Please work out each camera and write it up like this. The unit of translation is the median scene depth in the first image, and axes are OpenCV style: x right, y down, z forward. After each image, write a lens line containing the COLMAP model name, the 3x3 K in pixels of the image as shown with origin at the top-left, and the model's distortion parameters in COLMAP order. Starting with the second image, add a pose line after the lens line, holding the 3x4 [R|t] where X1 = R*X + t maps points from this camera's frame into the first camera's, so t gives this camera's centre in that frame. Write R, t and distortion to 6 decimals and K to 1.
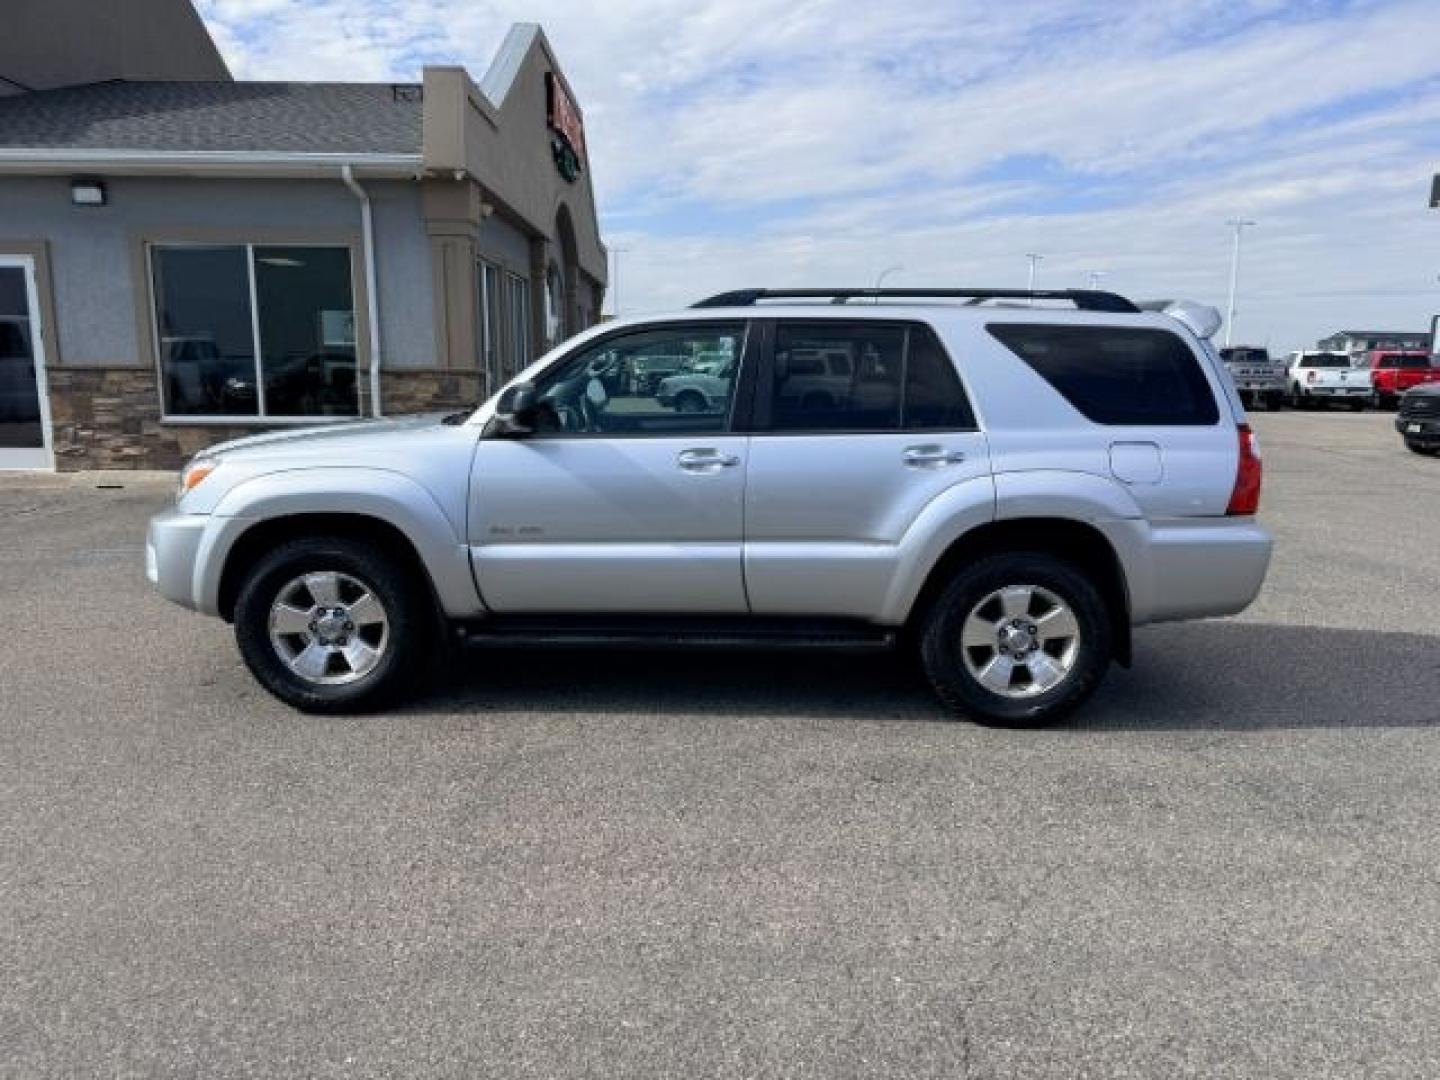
lens RADIAL K [[1059.3, 0, 726.3], [0, 1059.3, 543.1], [0, 0, 1]] dist [0.008379, -0.021948]
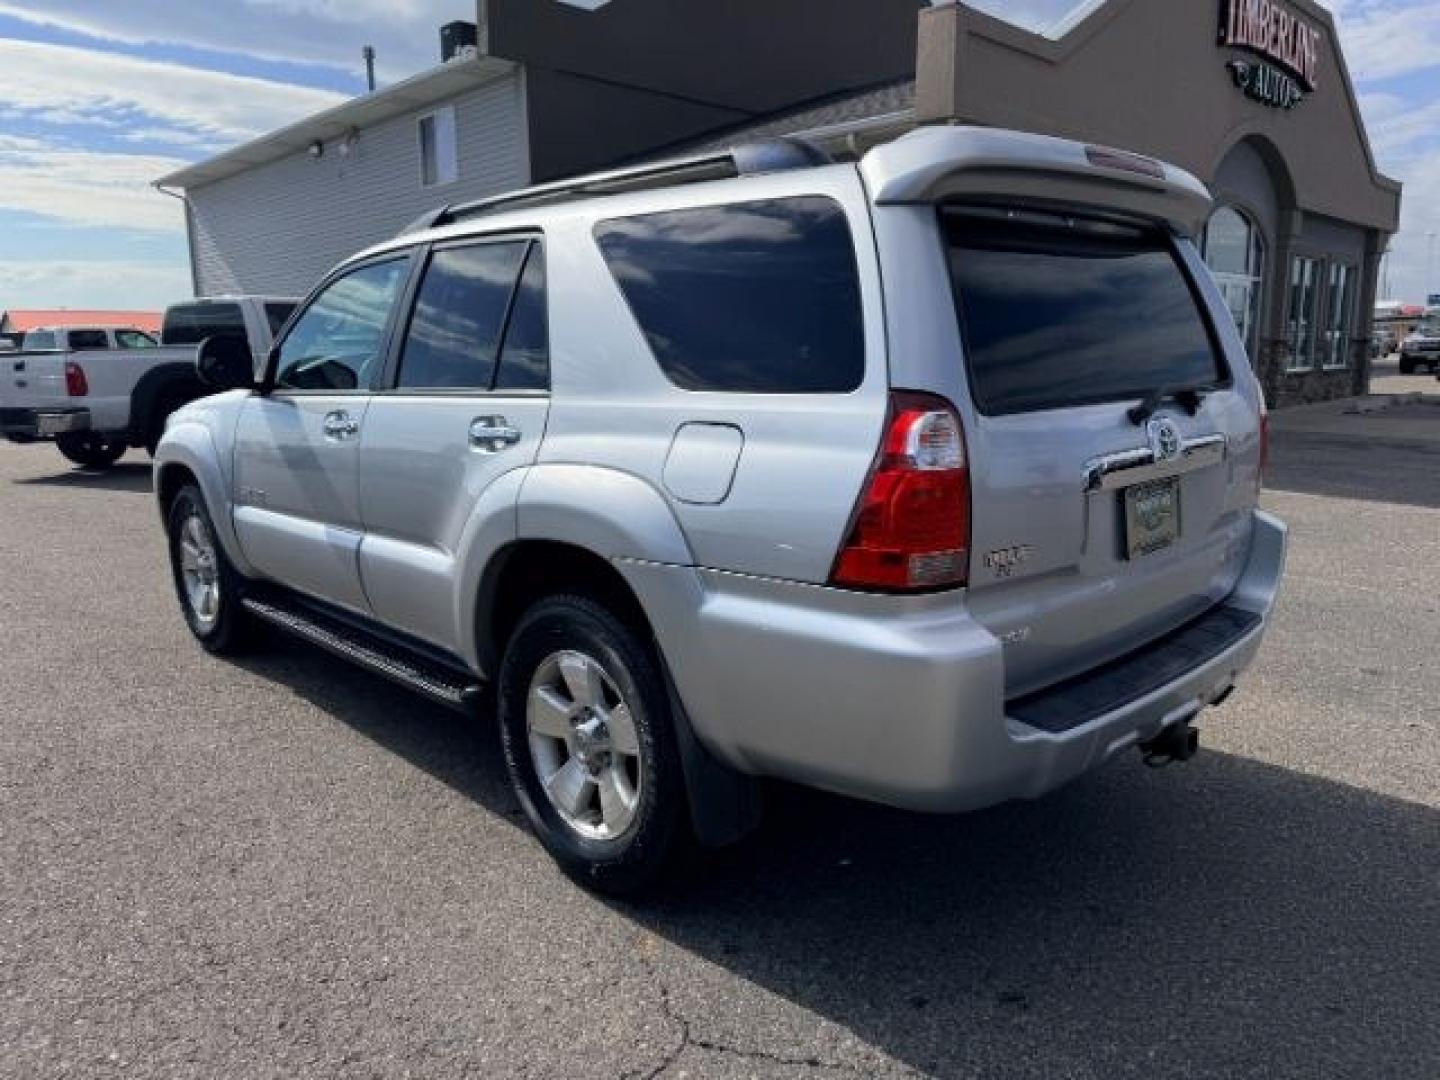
lens RADIAL K [[1059.3, 0, 726.3], [0, 1059.3, 543.1], [0, 0, 1]] dist [0.008379, -0.021948]
pose [[0.664620, 0.113657, -0.738486, 0.316886], [-0.106702, 0.992670, 0.056748, -0.026976], [0.739523, 0.041082, 0.671876, 0.267885]]
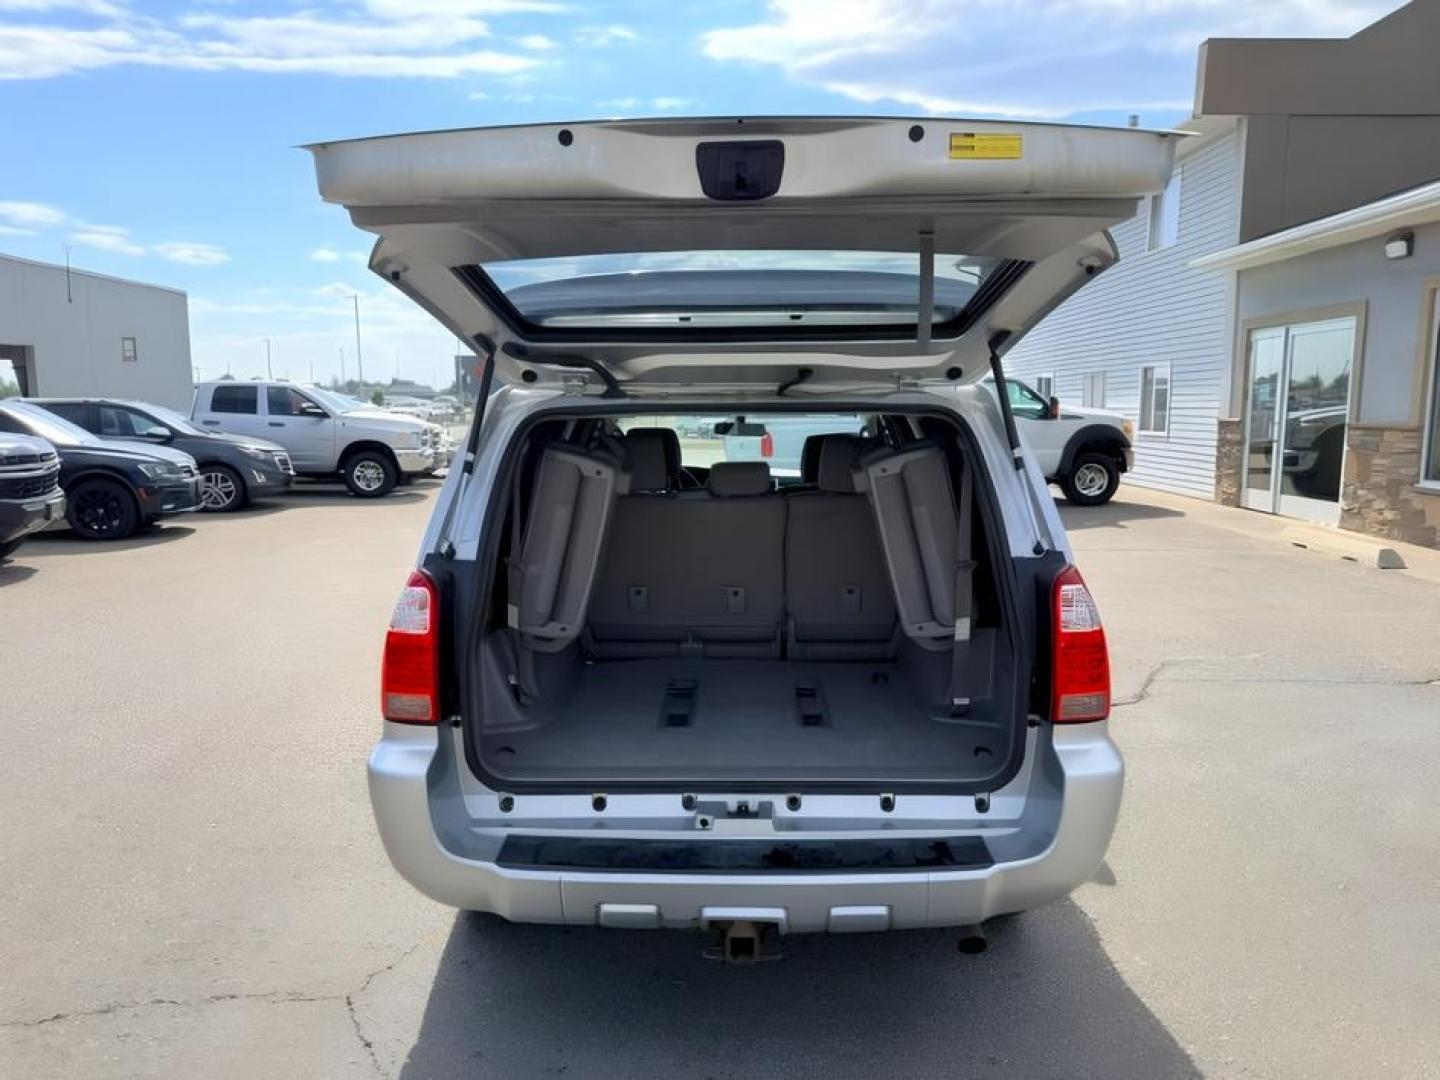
lens RADIAL K [[1057.4, 0, 720.0], [0, 1057.4, 540.0], [0, 0, 1]] dist [0.010074, -0.025730]
pose [[-0.084860, 0.122359, -0.988851, 0.437111], [-0.163781, 0.977219, 0.134975, -0.099037], [0.982840, 0.173409, -0.062886, 0.501229]]
